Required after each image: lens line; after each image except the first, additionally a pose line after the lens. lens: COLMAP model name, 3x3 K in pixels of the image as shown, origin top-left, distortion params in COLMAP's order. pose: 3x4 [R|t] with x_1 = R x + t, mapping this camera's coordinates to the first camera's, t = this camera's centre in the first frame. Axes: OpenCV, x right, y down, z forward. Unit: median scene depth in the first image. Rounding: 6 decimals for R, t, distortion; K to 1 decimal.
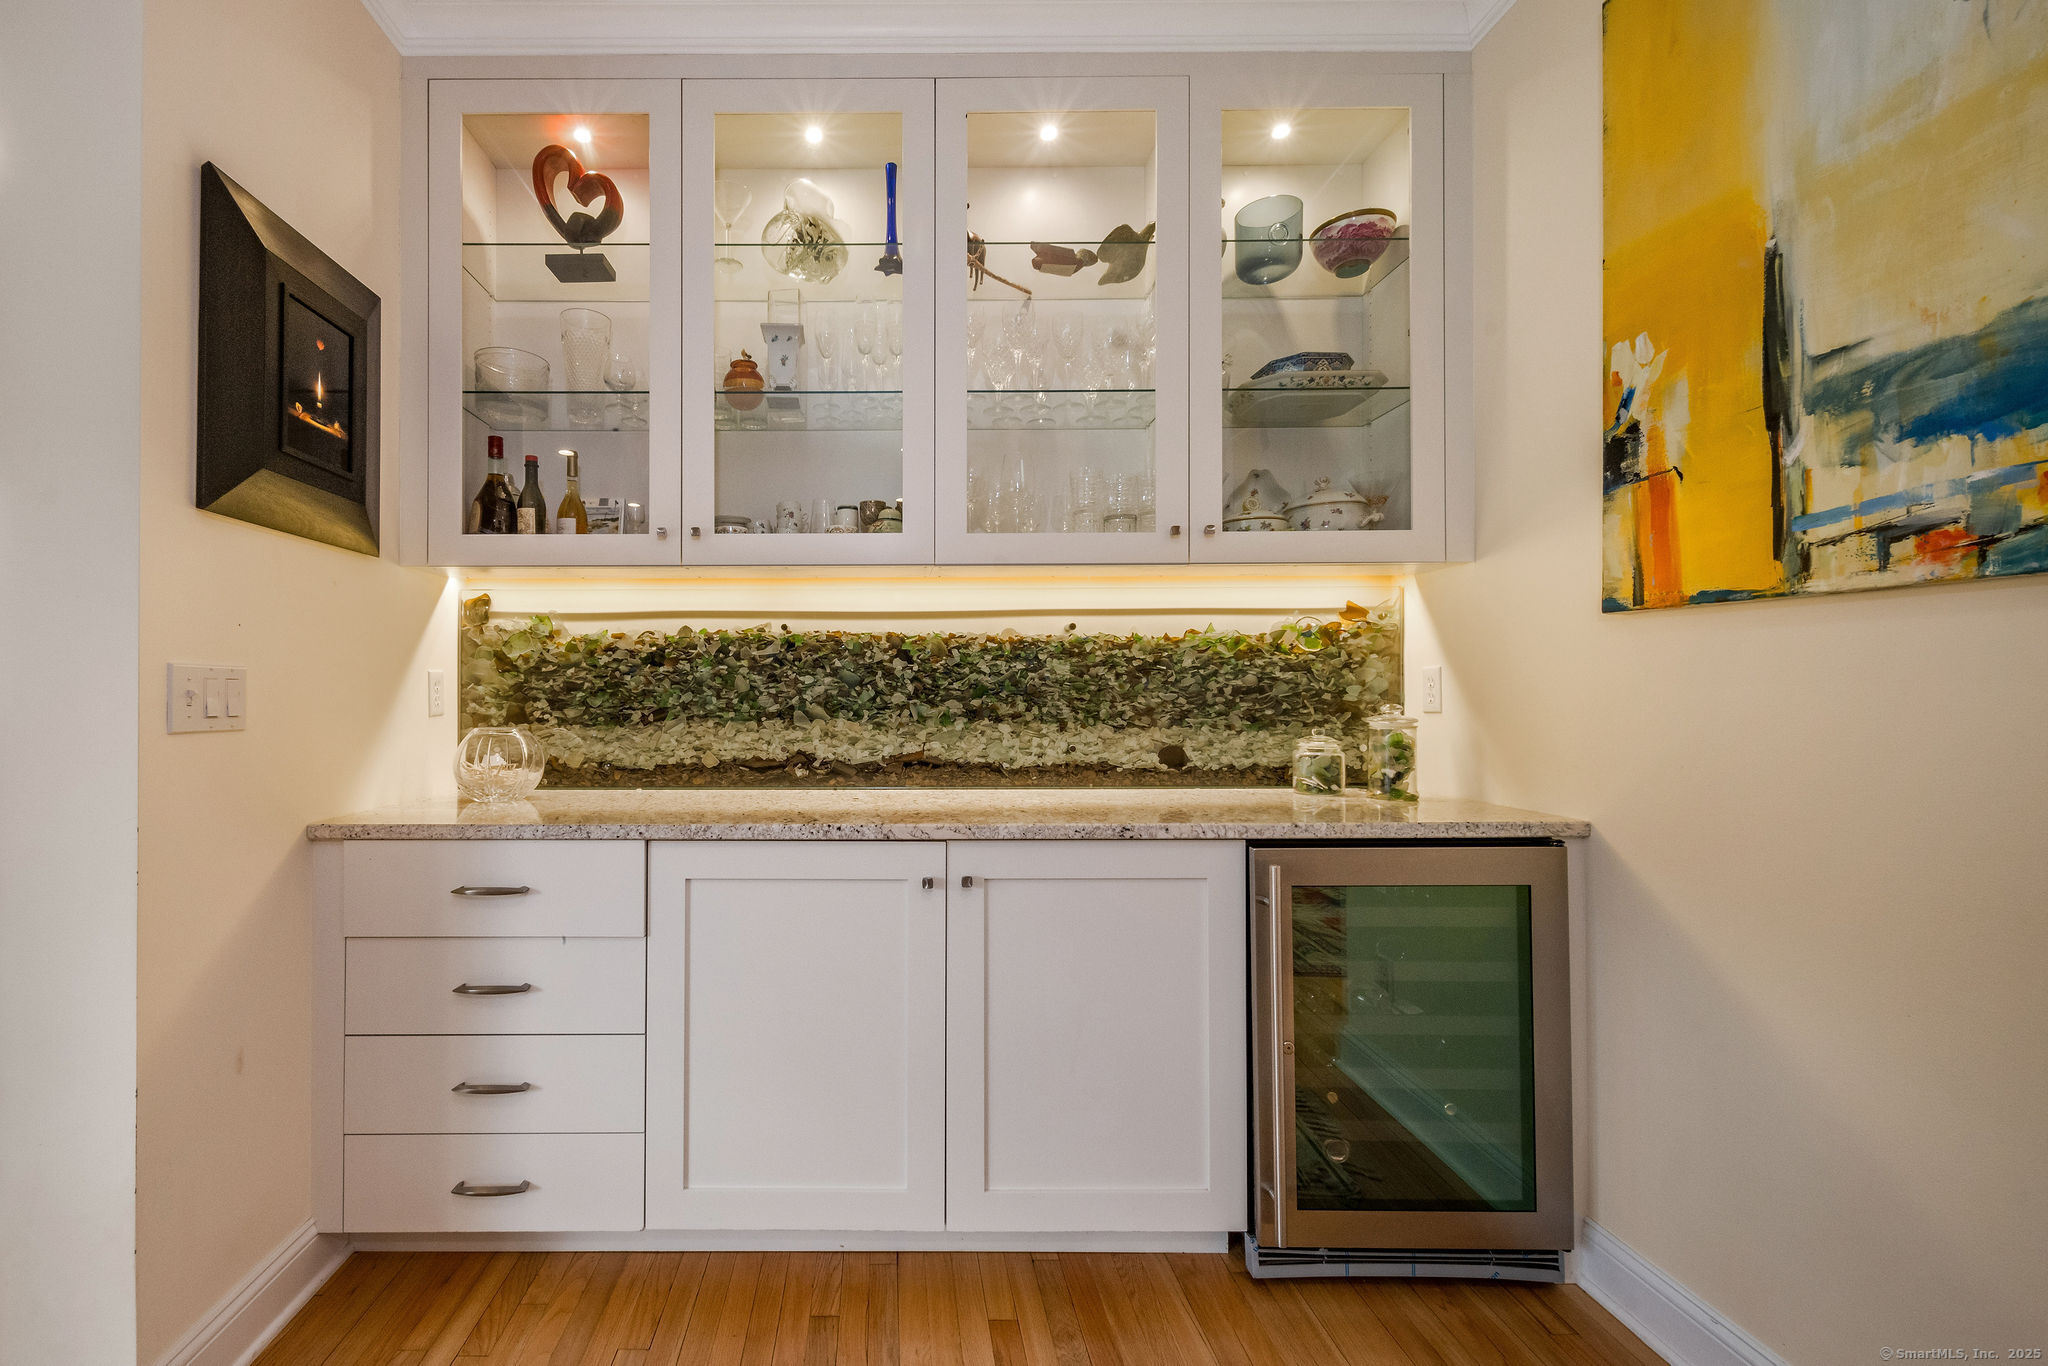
lens RADIAL K [[910.3, 0, 1020.7], [0, 910.3, 684.3], [0, 0, 1]] dist [0.003925, 0.001001]
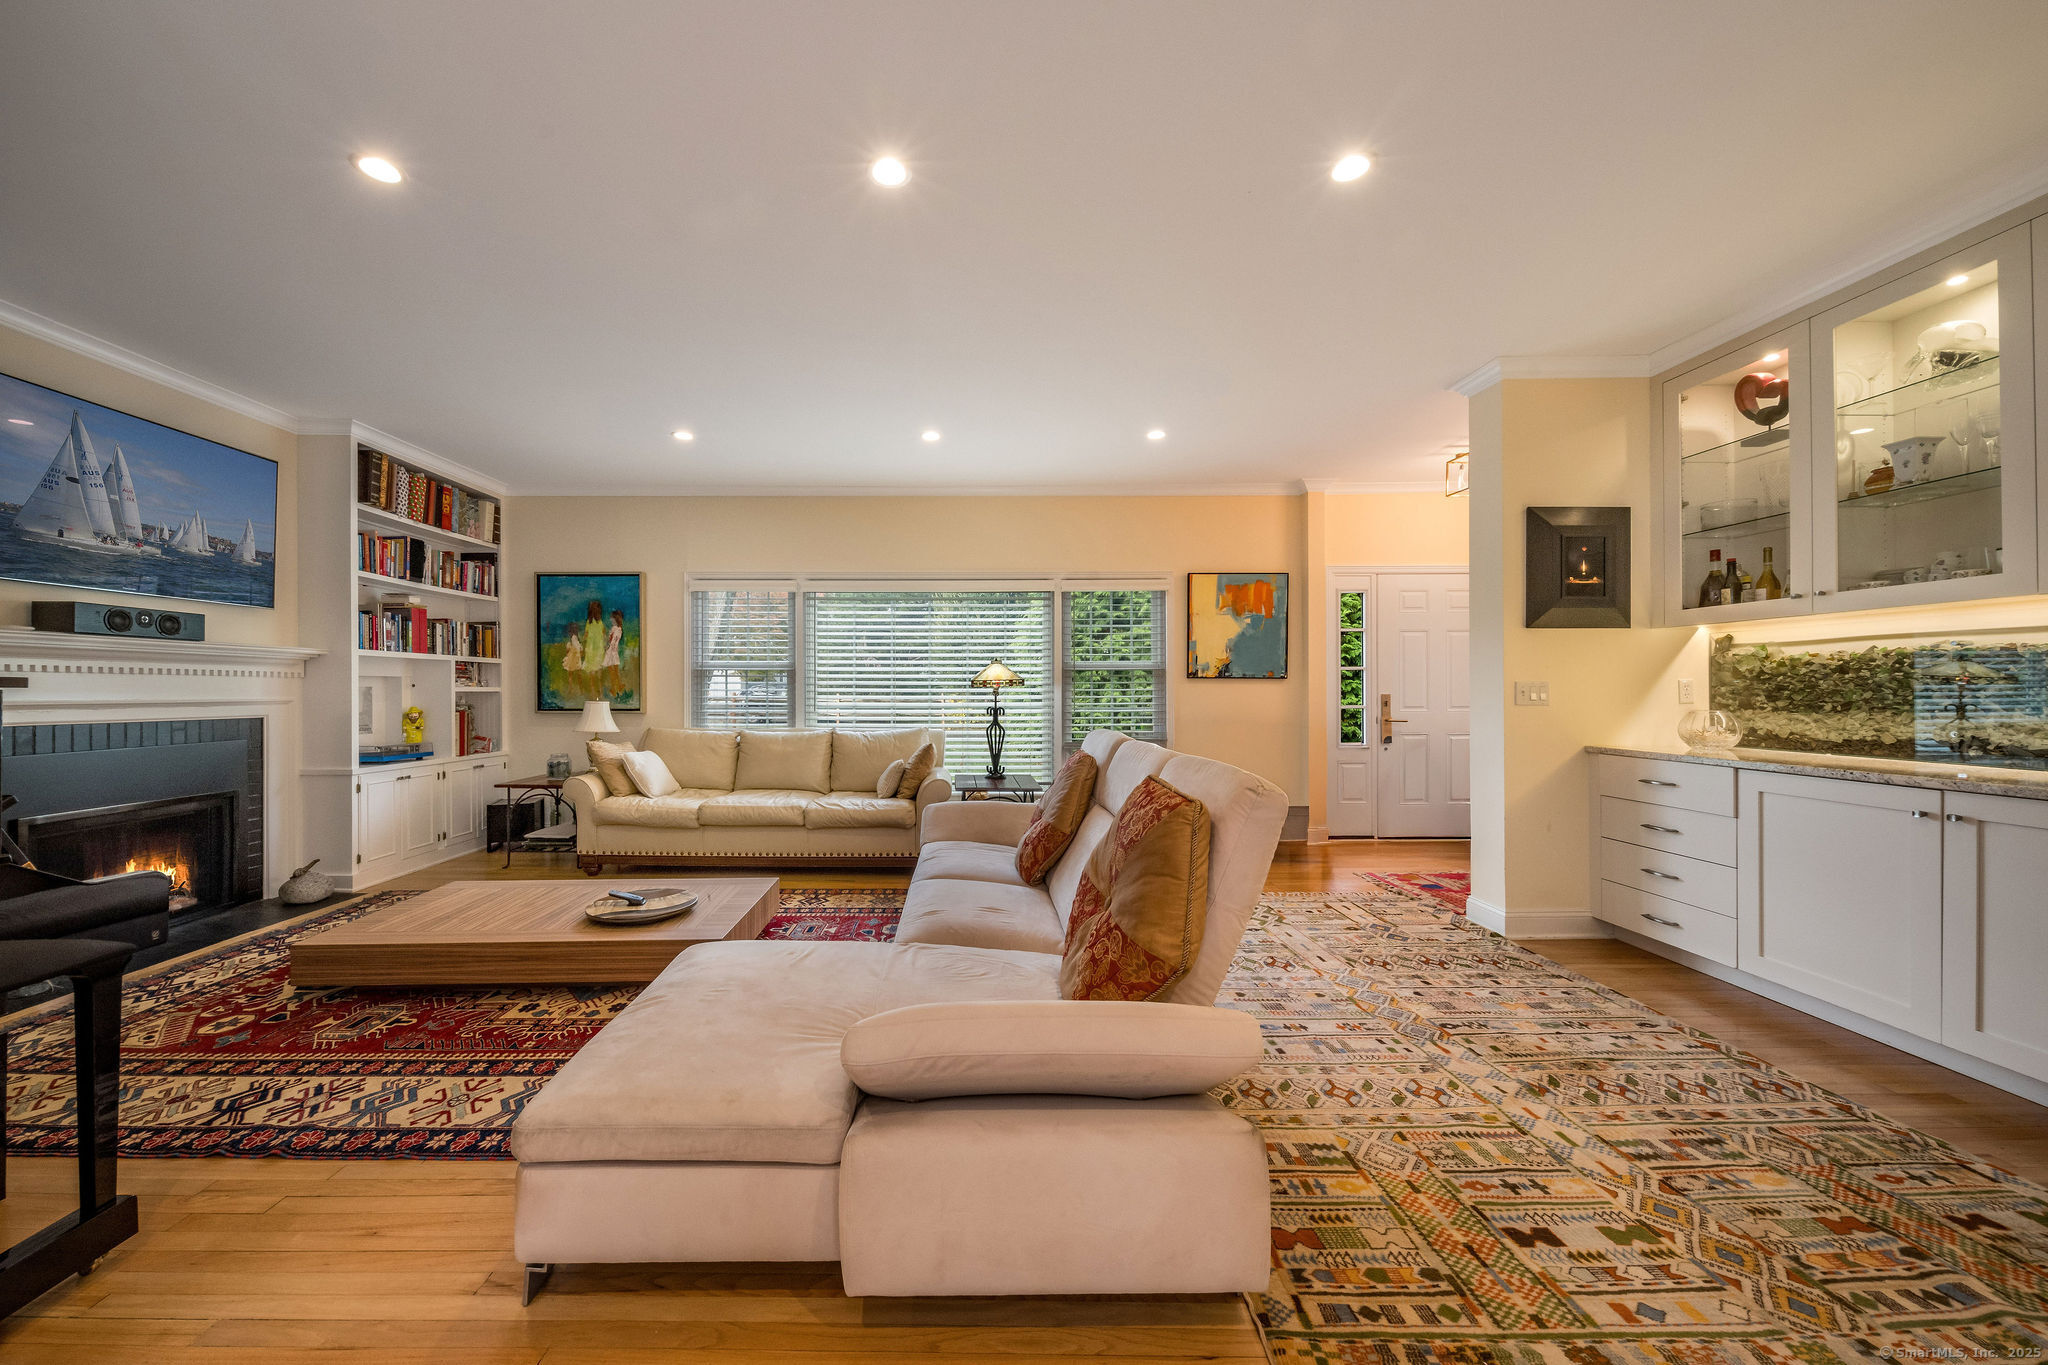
lens RADIAL K [[632.5, 0, 1013.1], [0, 632.5, 687.9], [0, 0, 1]] dist [0.000467, -0.000014]
pose [[-0.018029, -0.001449, -0.999836, 0.681313], [0.008103, 0.999966, -0.001595, -0.006395], [0.999805, -0.008130, -0.018017, -0.360889]]
